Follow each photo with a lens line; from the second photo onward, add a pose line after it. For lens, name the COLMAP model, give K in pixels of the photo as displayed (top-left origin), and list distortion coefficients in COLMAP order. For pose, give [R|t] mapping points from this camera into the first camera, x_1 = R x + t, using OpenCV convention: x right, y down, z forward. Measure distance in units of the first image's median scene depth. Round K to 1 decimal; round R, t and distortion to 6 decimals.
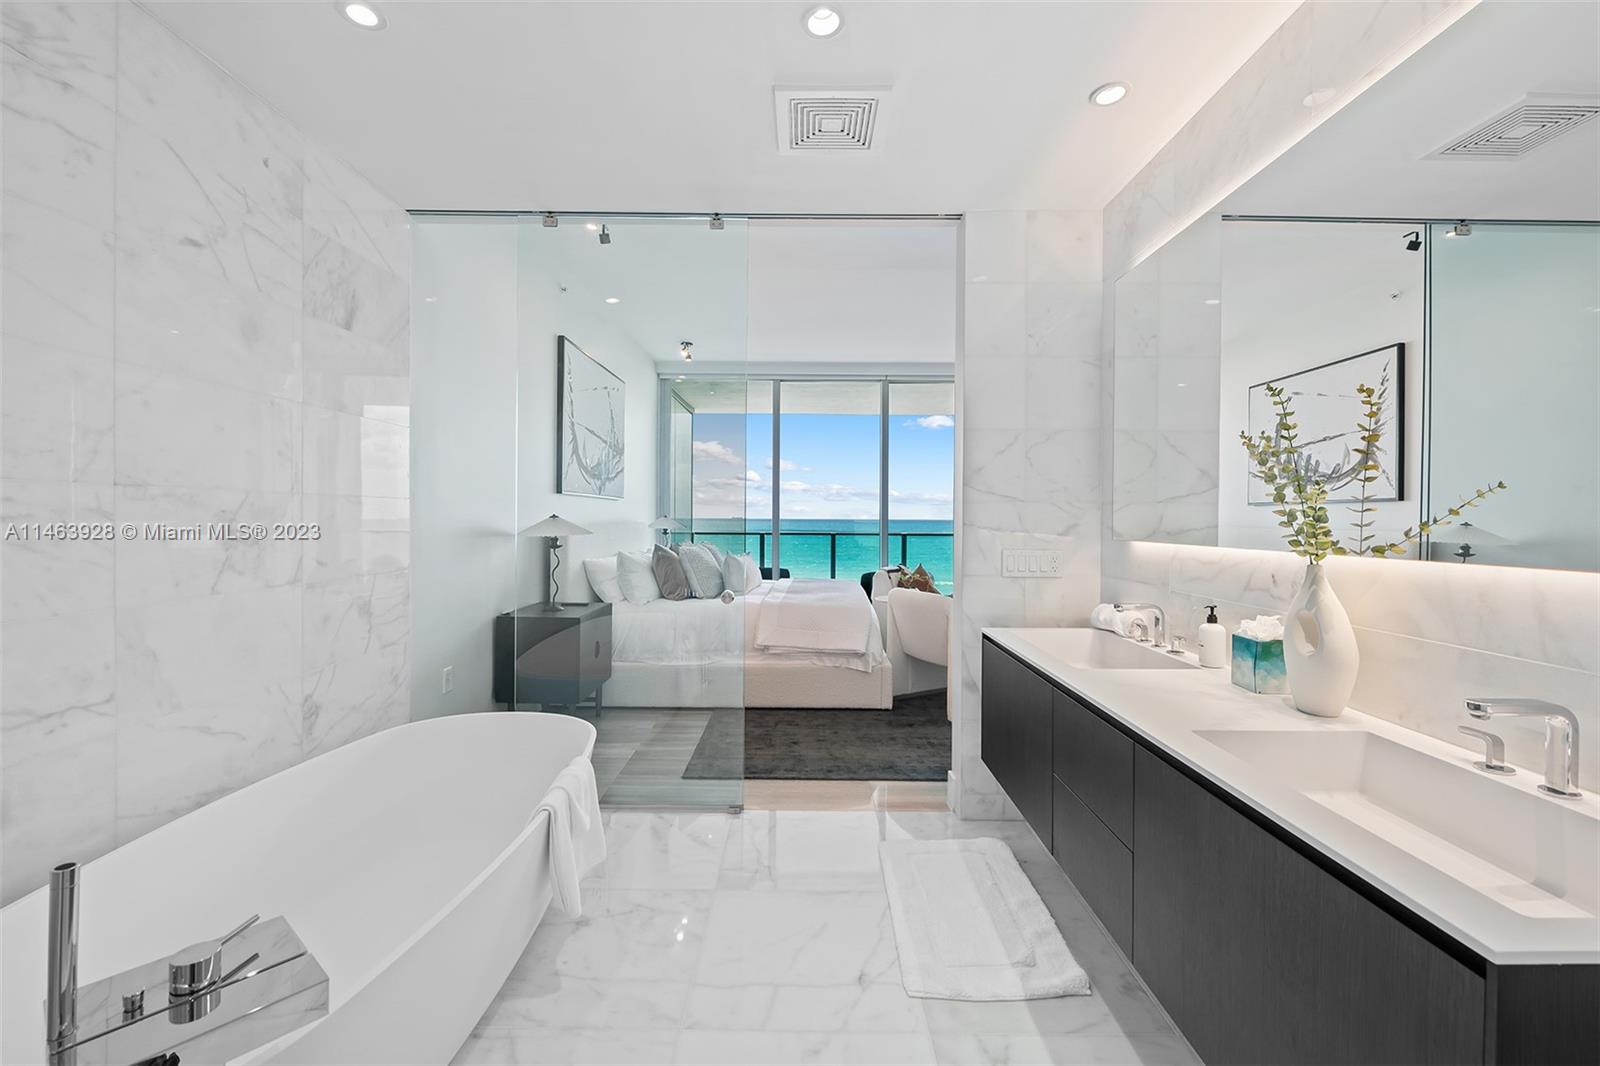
lens RADIAL K [[662.2, 0, 807.4], [0, 662.2, 519.8], [0, 0, 1]] dist [-0.000863, -0.000144]
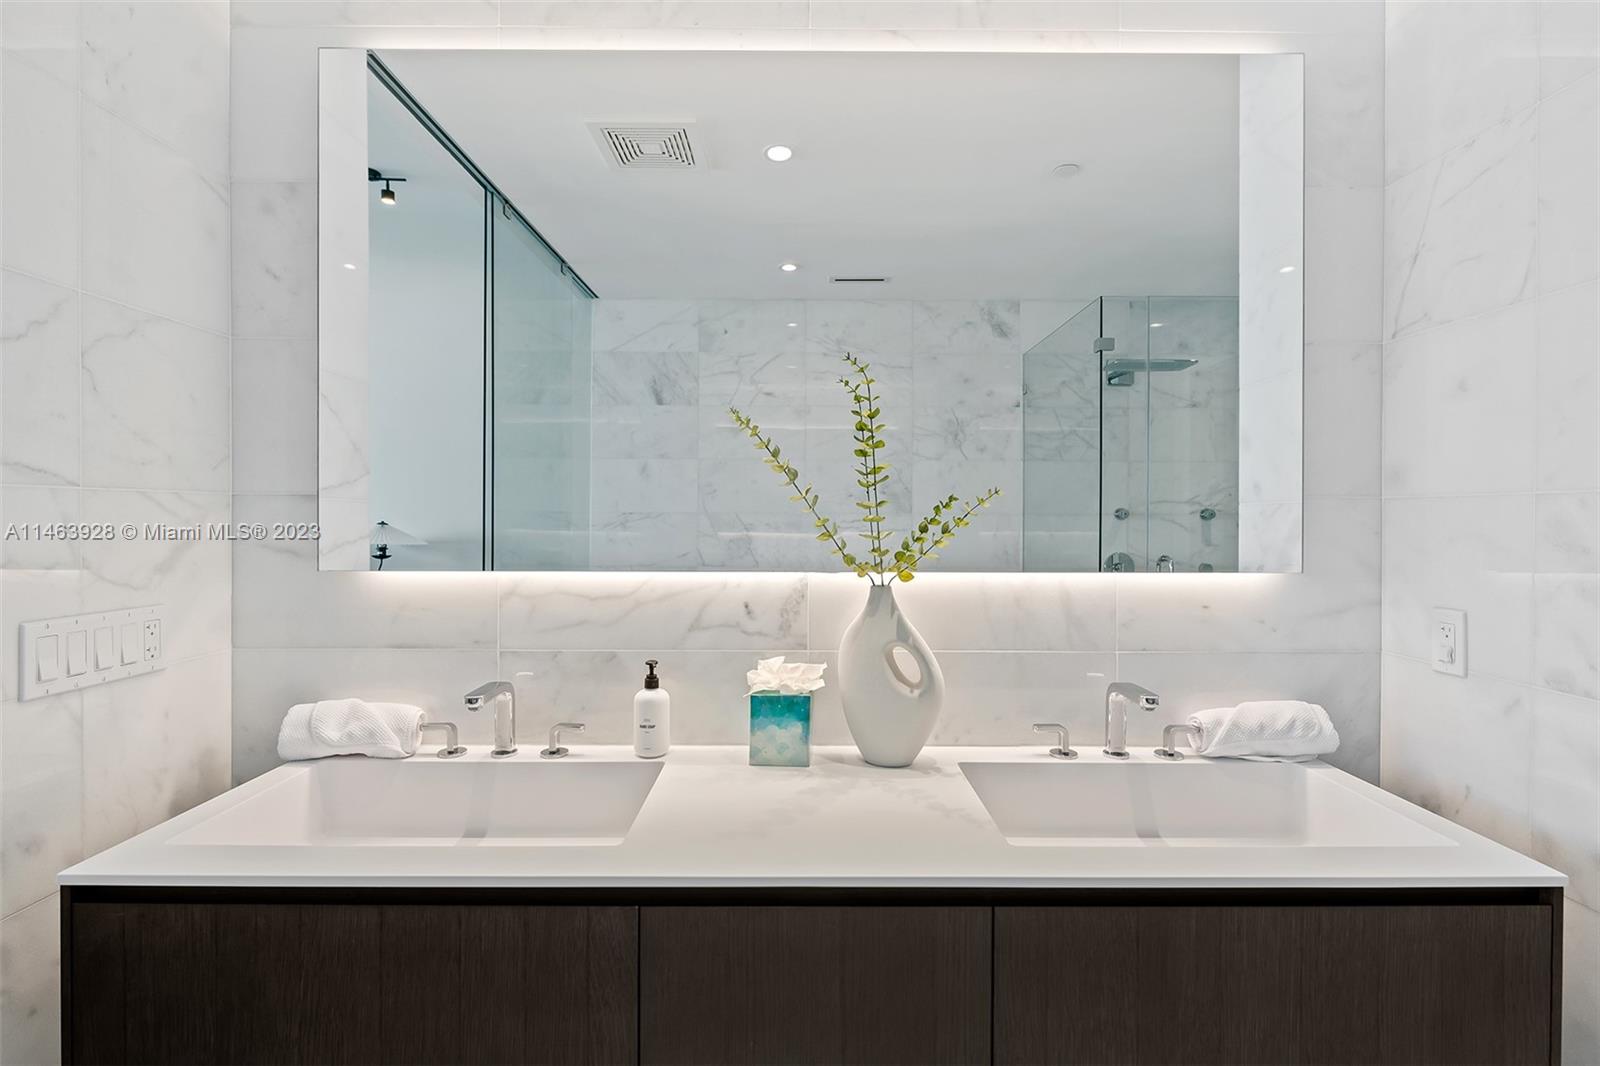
lens RADIAL K [[761.5, 0, 797.5], [0, 761.5, 526.2], [0, 0, 1]] dist [-0.001503, -0.000134]
pose [[0.000522, -0.017986, 0.999838, -0.166236], [-0.000312, 0.999838, 0.017986, -0.021142], [-1.000000, -0.000321, 0.000516, 0.998469]]
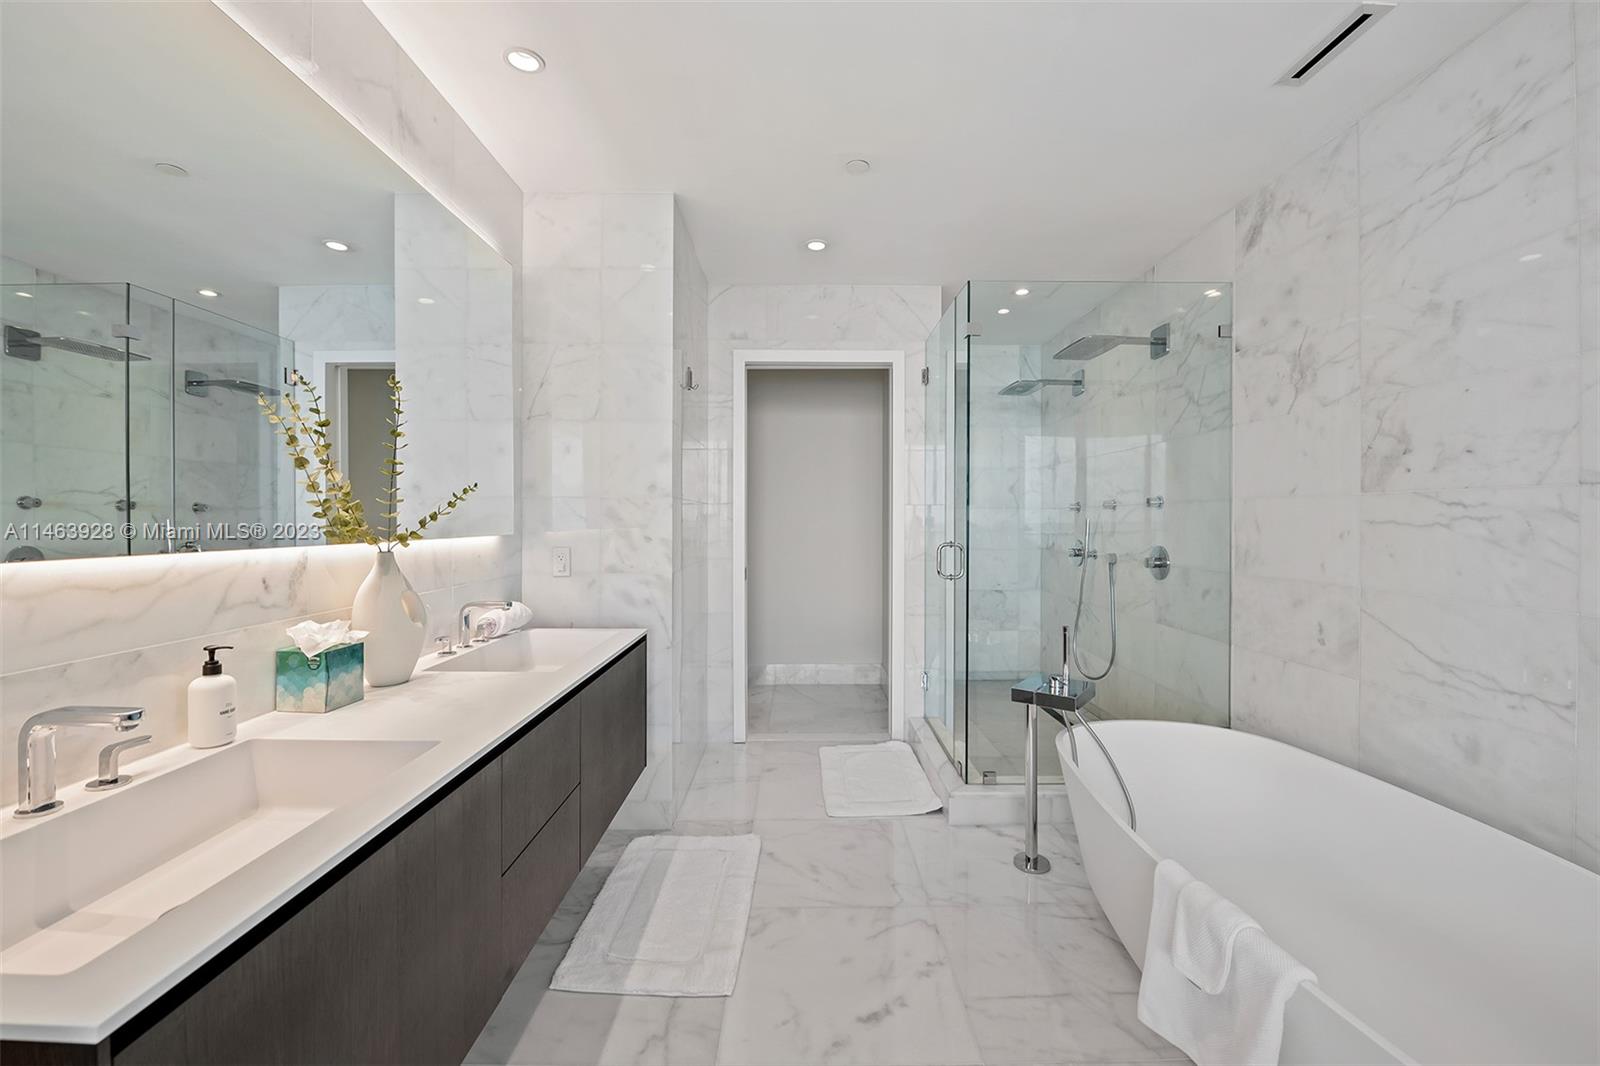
lens RADIAL K [[659.8, 0, 820.3], [0, 659.8, 513.5], [0, 0, 1]] dist [-0.001015, 0.000009]
pose [[-0.999731, -0.008609, -0.021541, 0.062917], [-0.008491, 0.999949, -0.005553, 0.003974], [0.021588, -0.005369, -0.999753, 1.907521]]
